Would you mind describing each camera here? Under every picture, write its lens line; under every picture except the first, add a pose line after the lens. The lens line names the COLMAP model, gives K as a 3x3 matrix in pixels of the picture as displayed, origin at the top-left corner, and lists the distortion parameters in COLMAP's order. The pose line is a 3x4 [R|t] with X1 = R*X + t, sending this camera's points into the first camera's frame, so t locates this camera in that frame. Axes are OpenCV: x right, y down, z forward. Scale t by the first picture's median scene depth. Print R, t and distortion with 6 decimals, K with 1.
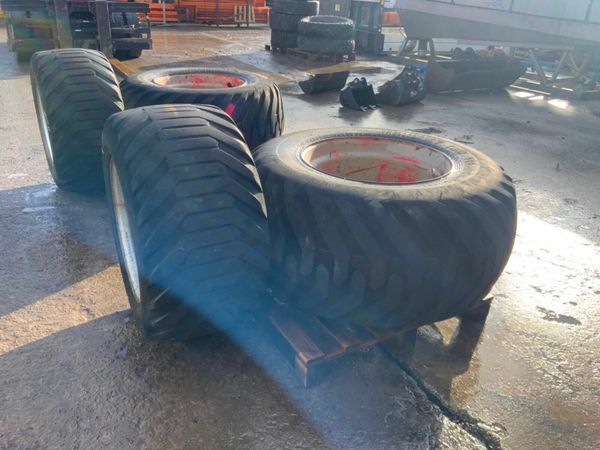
lens RADIAL K [[496.5, 0, 301.3], [0, 496.5, 224.8], [0, 0, 1]] dist [0.070688, -0.121963]
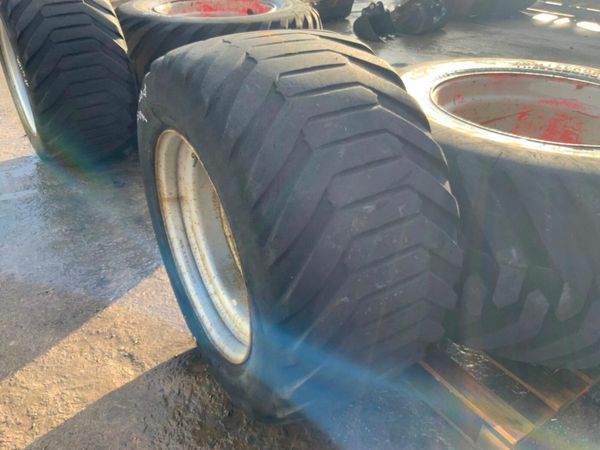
lens RADIAL K [[496.5, 0, 300.3], [0, 496.5, 225.4], [0, 0, 1]] dist [0.070688, -0.121963]
pose [[0.996684, -0.061301, 0.053514, -0.221106], [0.054692, 0.991593, 0.117266, -0.069770], [-0.060253, -0.113950, 0.991658, 0.334587]]
